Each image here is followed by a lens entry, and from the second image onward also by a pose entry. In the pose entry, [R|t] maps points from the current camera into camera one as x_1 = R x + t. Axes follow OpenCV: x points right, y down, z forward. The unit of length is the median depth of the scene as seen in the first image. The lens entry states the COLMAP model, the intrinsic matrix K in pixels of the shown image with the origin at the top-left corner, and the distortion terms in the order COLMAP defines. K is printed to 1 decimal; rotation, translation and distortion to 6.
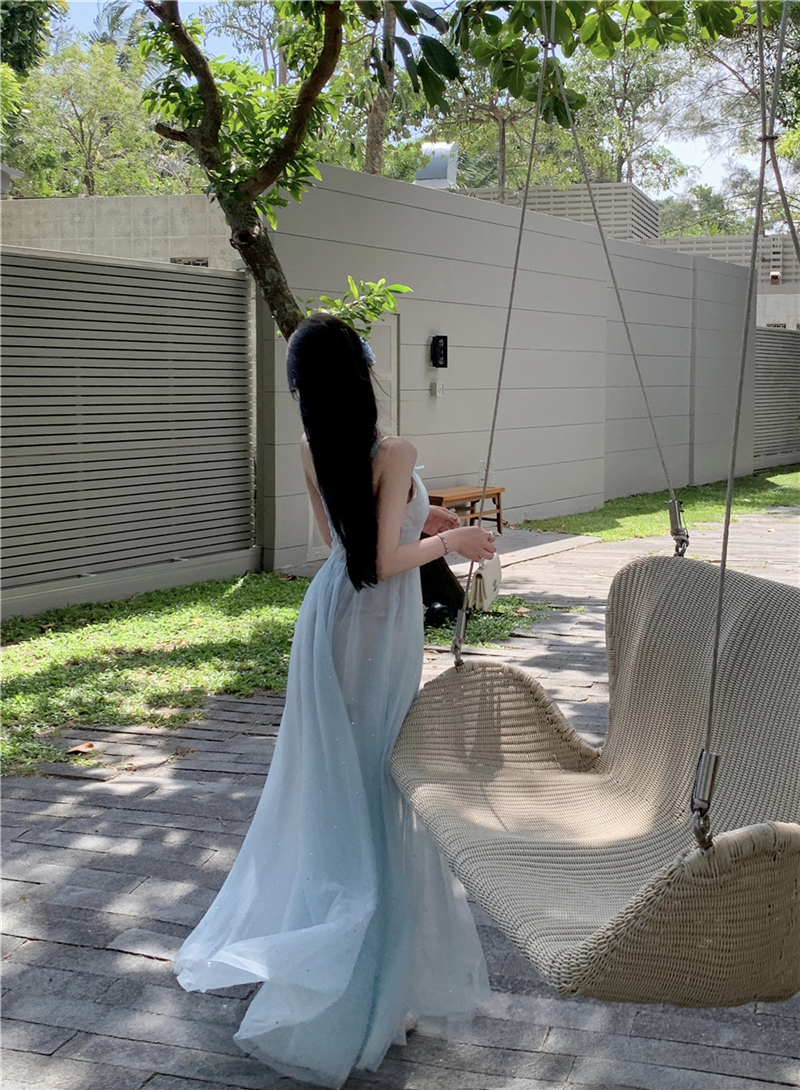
lens RADIAL K [[1574.8, 0, 400.0], [0, 1574.8, 545.0], [0, 0, 1]] dist [0.034640, 0.051368]
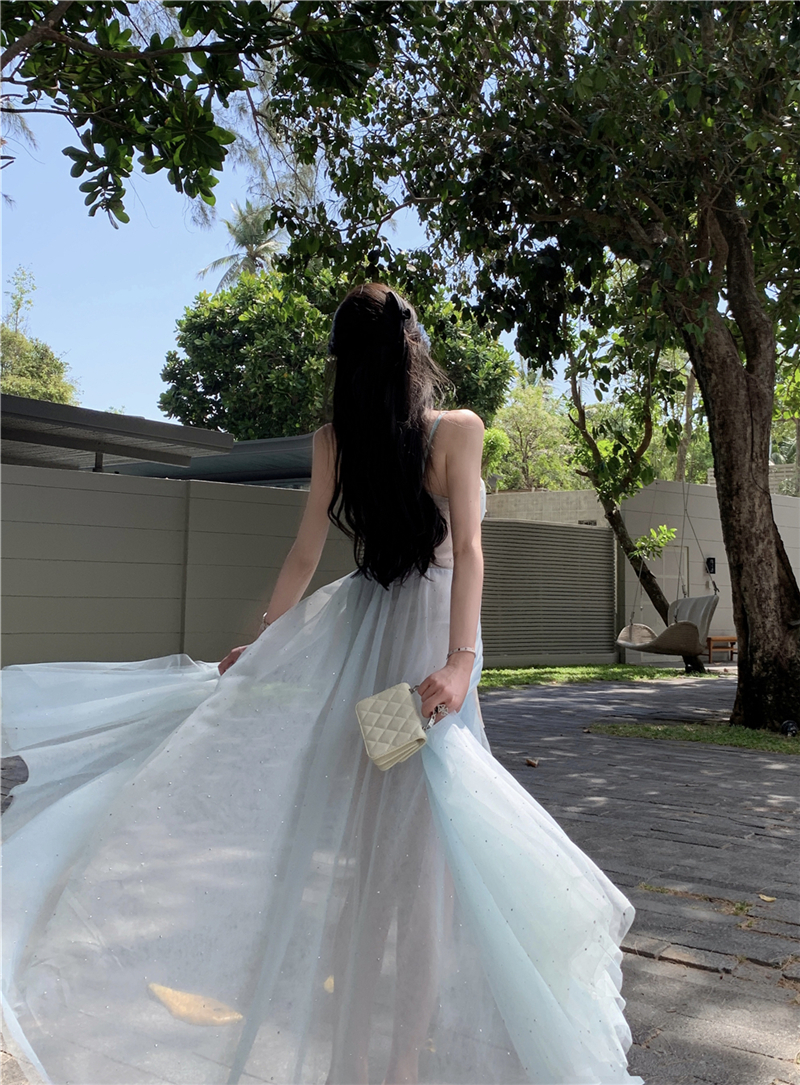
lens RADIAL K [[1491.3, 0, 400.0], [0, 1491.3, 542.5], [0, 0, 1]] dist [0.117435, -0.783974]
pose [[0.967608, -0.004499, -0.252416, 0.142764], [-0.034284, 0.988237, -0.149038, 0.171258], [0.250117, 0.152865, 0.956072, -1.079618]]
